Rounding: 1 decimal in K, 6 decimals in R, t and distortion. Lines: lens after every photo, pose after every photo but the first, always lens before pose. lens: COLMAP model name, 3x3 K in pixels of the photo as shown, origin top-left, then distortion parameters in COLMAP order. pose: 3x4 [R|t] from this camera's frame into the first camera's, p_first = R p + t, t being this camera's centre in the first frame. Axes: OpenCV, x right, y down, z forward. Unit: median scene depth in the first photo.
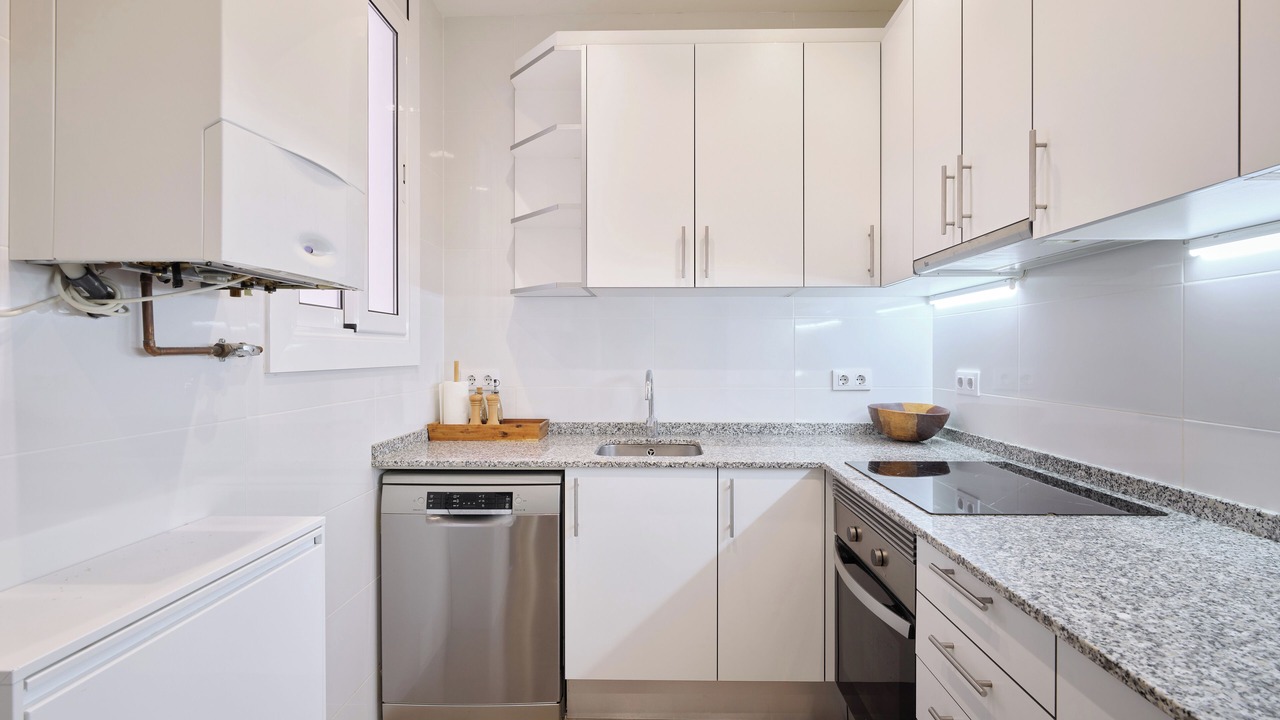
lens RADIAL K [[550.8, 0, 640.0], [0, 550.8, 360.0], [0, 0, 1]] dist [-0.000389, 0.000099]
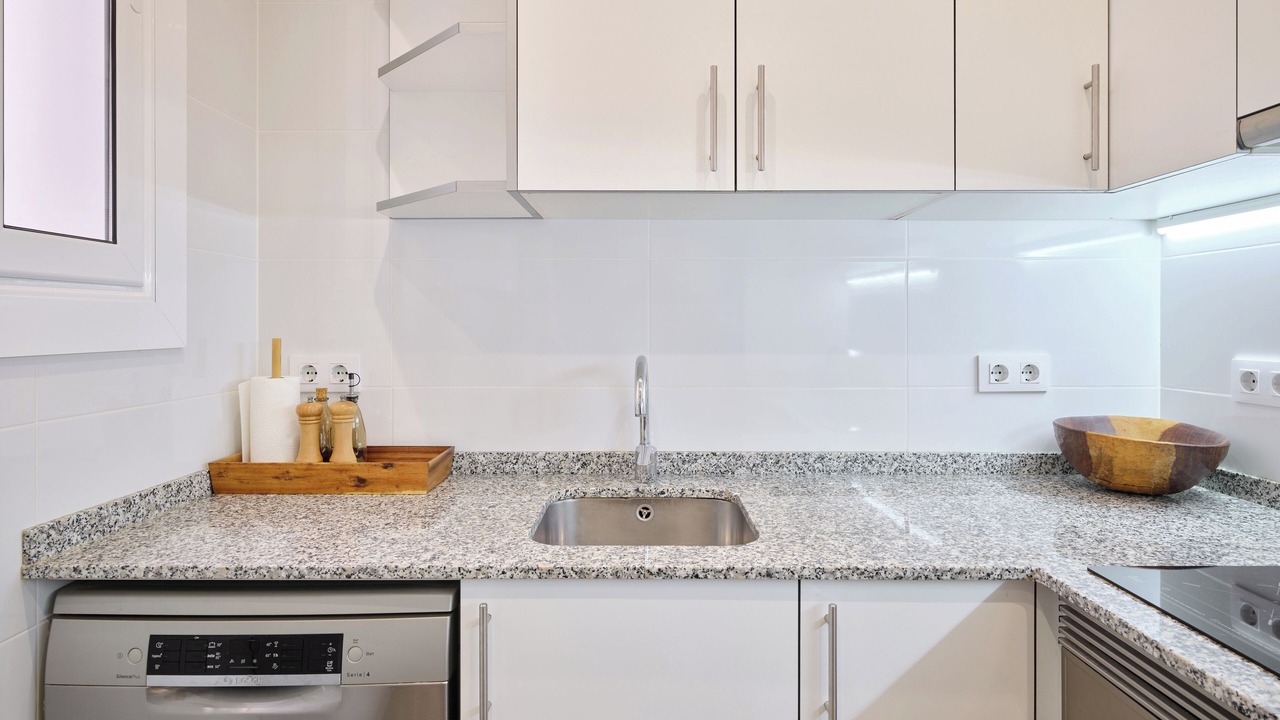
lens RADIAL K [[843.6, 0, 639.1], [0, 843.6, 349.5], [0, 0, 1]] dist [0.000072, 0.001289]
pose [[0.999731, -0.000245, 0.023204, -0.005018], [-0.000173, 0.999838, 0.018020, -0.002858], [-0.023204, -0.018019, 0.999568, 0.243033]]
